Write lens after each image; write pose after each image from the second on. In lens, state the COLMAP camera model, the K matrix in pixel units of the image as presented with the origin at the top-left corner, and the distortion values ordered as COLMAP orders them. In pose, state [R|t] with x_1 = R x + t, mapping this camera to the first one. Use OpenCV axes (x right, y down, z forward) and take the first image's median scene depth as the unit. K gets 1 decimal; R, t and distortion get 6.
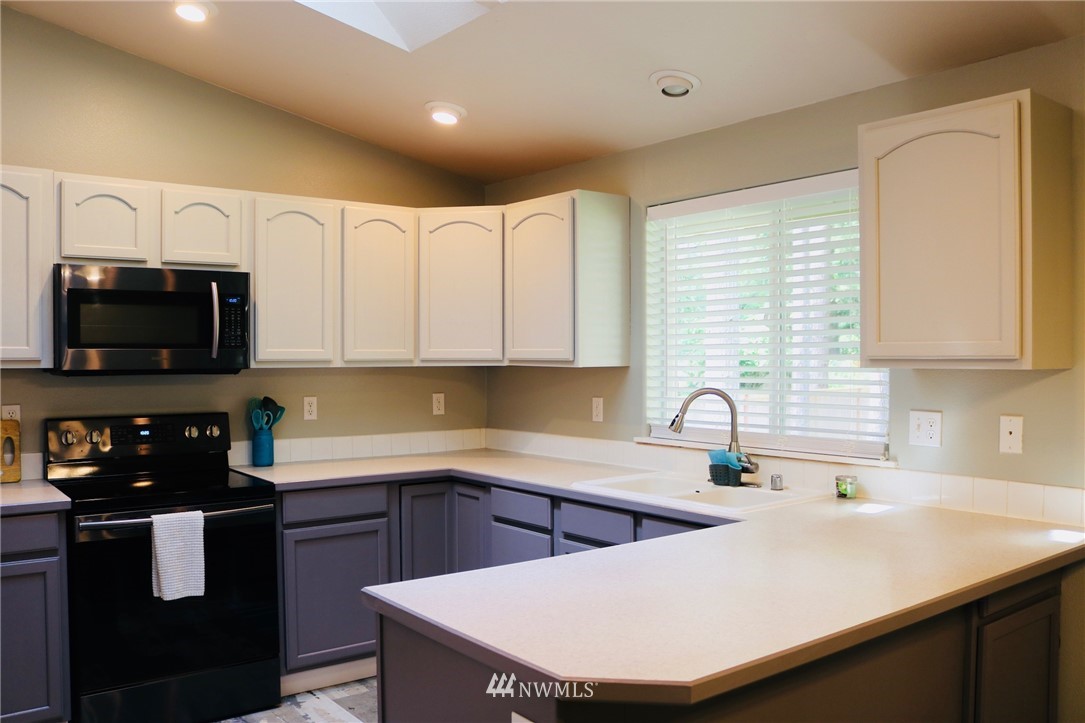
lens RADIAL K [[898.5, 0, 542.5], [0, 898.5, 361.5], [0, 0, 1]] dist [0.008907, 0.005490]
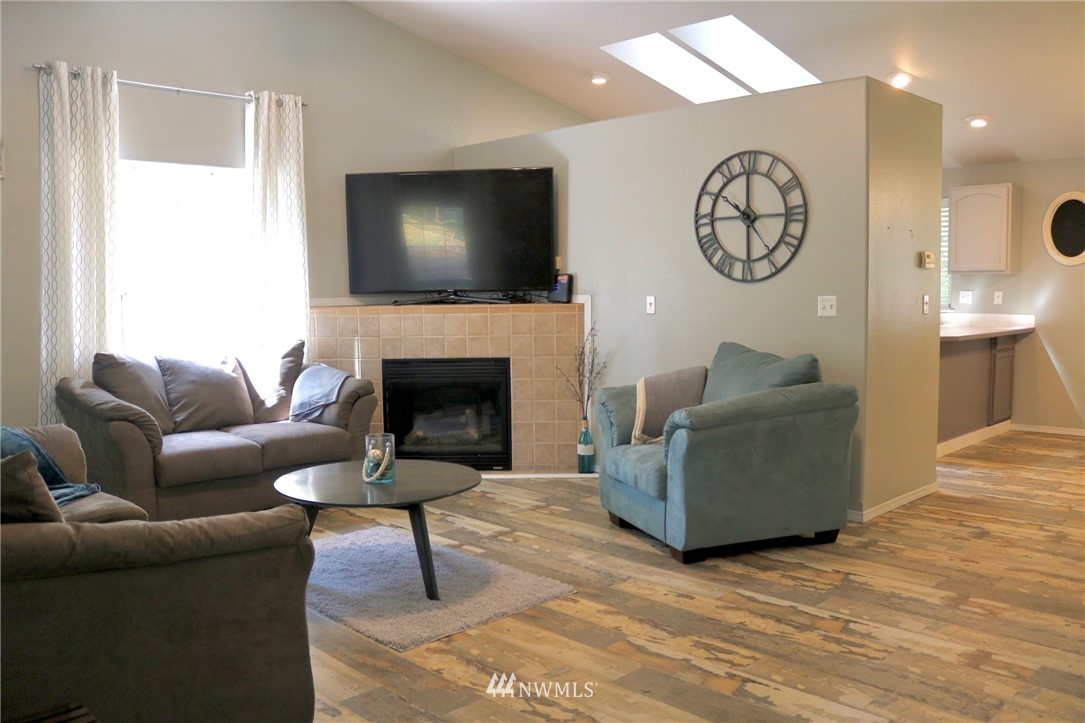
lens RADIAL K [[898.5, 0, 542.5], [0, 898.5, 361.5], [0, 0, 1]] dist [0.008907, 0.005490]
pose [[0.993167, -0.017331, 0.115407, -1.201353], [0.008575, 0.997076, 0.075937, 0.051158], [-0.116386, -0.074429, 0.990411, -1.615037]]
